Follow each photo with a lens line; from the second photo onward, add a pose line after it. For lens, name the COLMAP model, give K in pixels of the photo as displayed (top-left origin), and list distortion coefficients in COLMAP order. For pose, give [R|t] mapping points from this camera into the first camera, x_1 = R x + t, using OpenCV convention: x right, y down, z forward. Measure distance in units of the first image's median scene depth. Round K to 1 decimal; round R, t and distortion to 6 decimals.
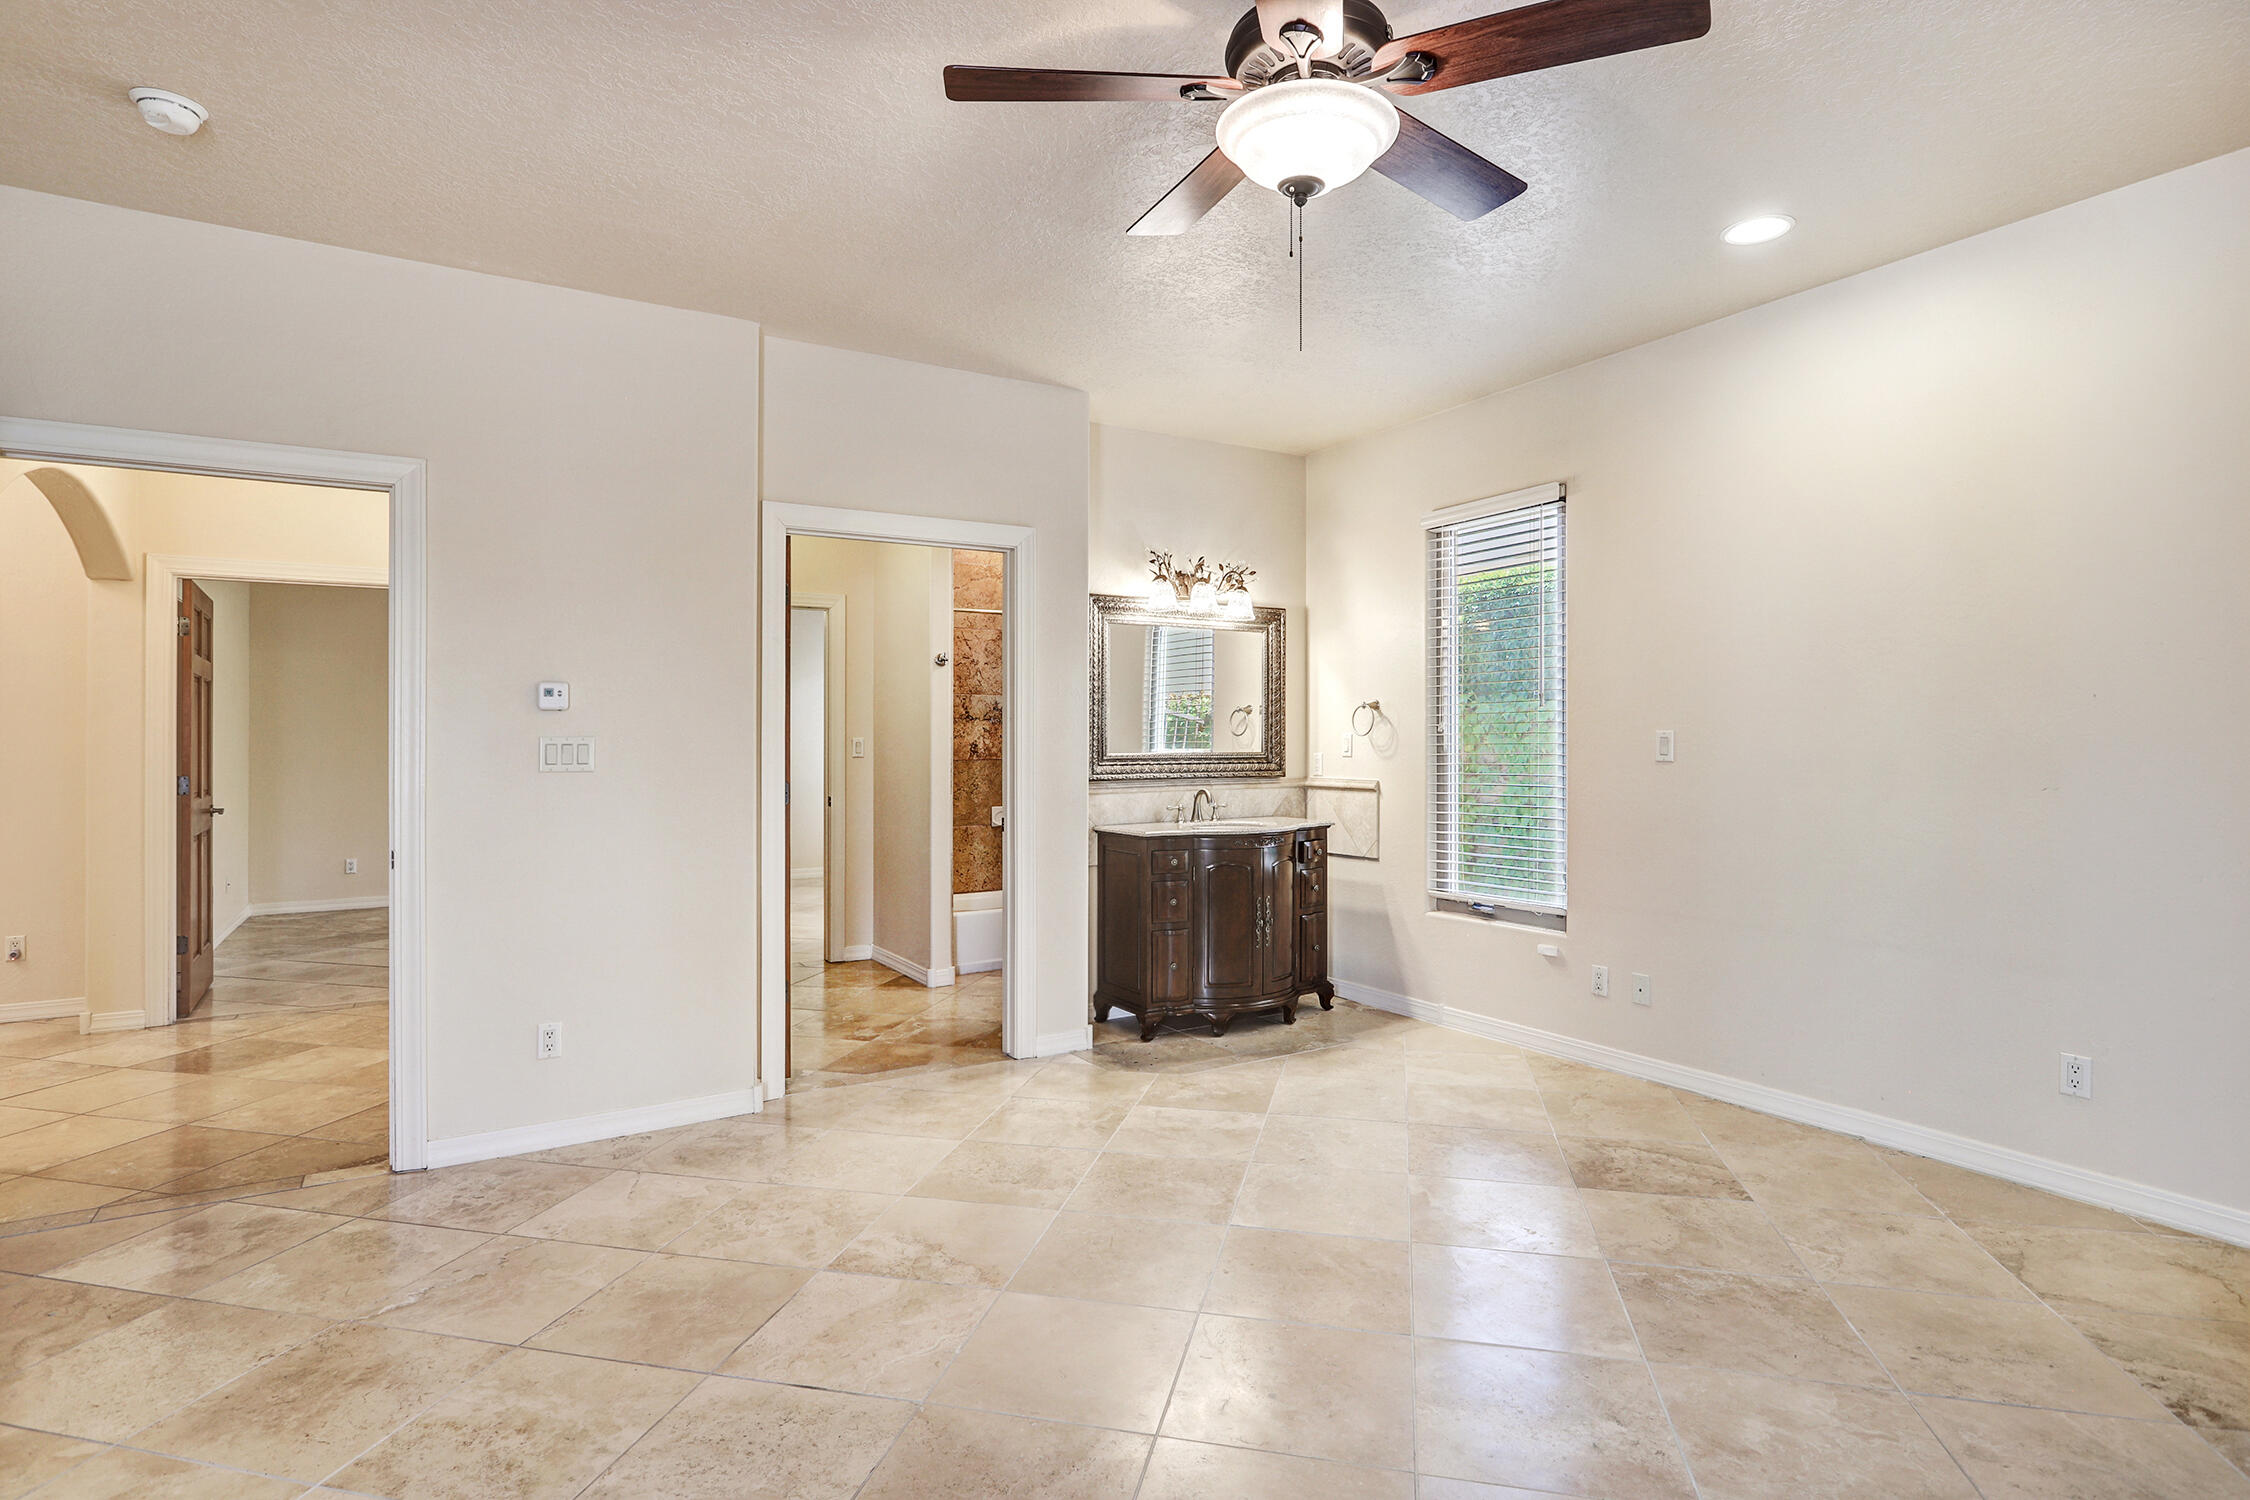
lens RADIAL K [[1118.0, 0, 1119.4], [0, 1118.0, 742.9], [0, 0, 1]] dist [-0.002428, -0.000042]
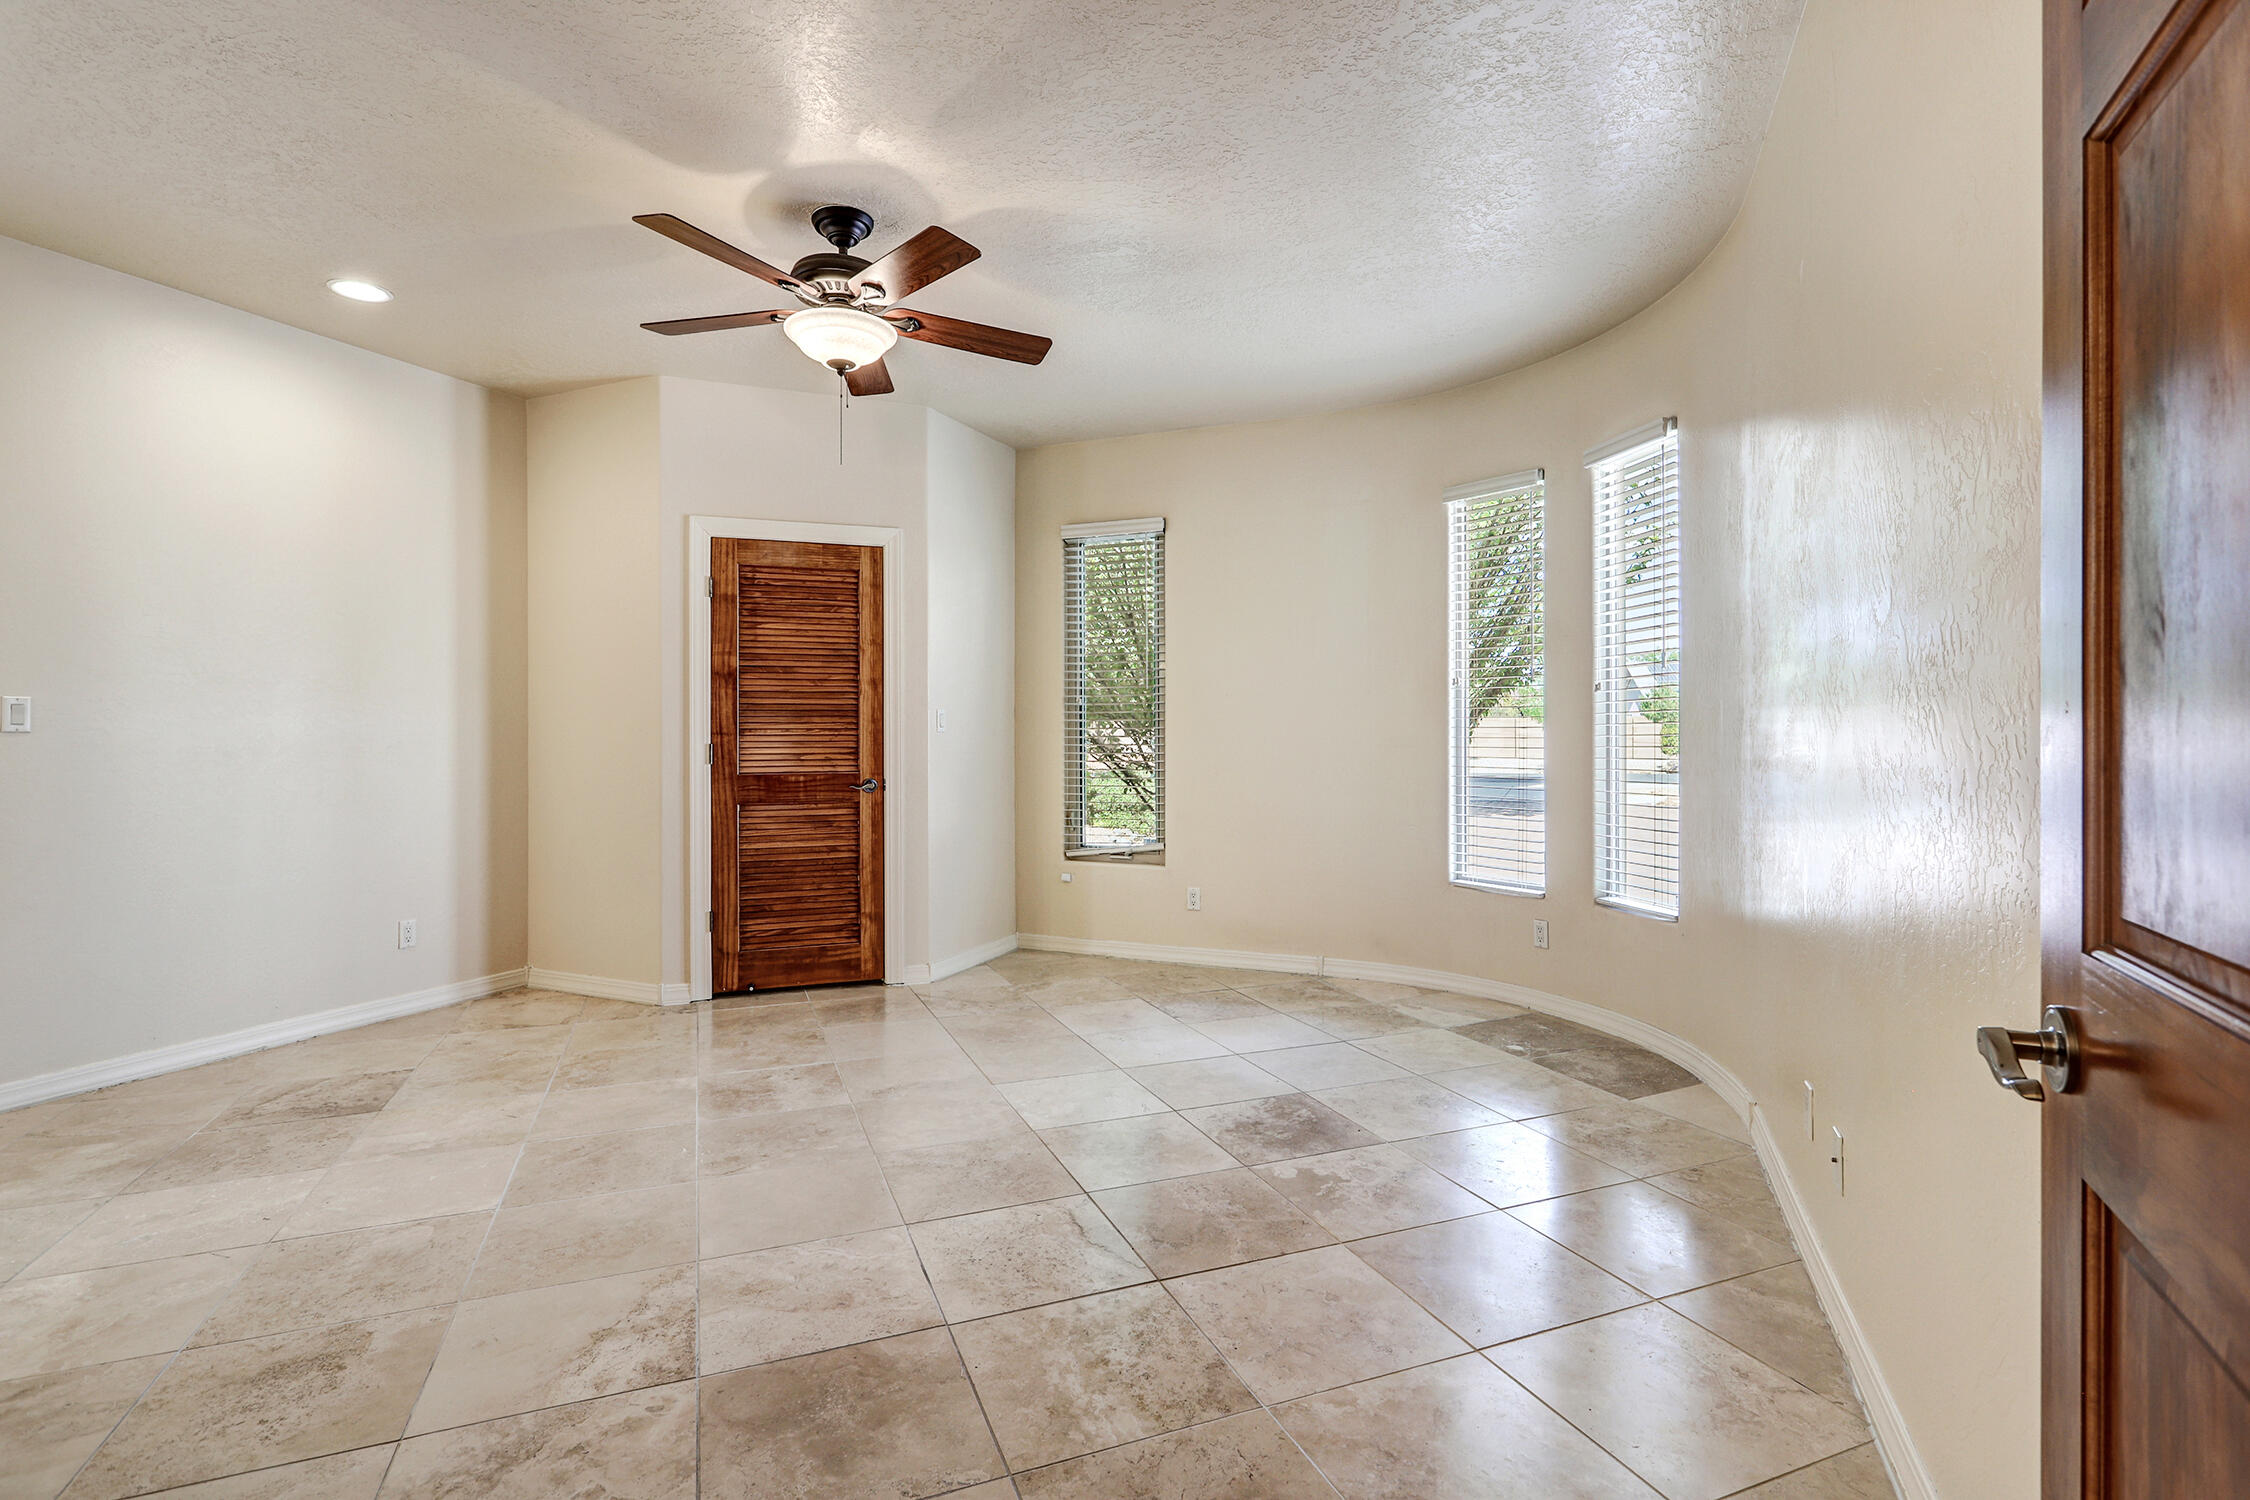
lens RADIAL K [[1080.9, 0, 1127.5], [0, 1080.9, 741.7], [0, 0, 1]] dist [-0.001016, 0.000599]
pose [[-0.581223, 0.001045, 0.813743, -1.096474], [0.008480, 0.999953, 0.004773, 0.045654], [-0.813700, 0.009675, -0.581205, 1.264704]]
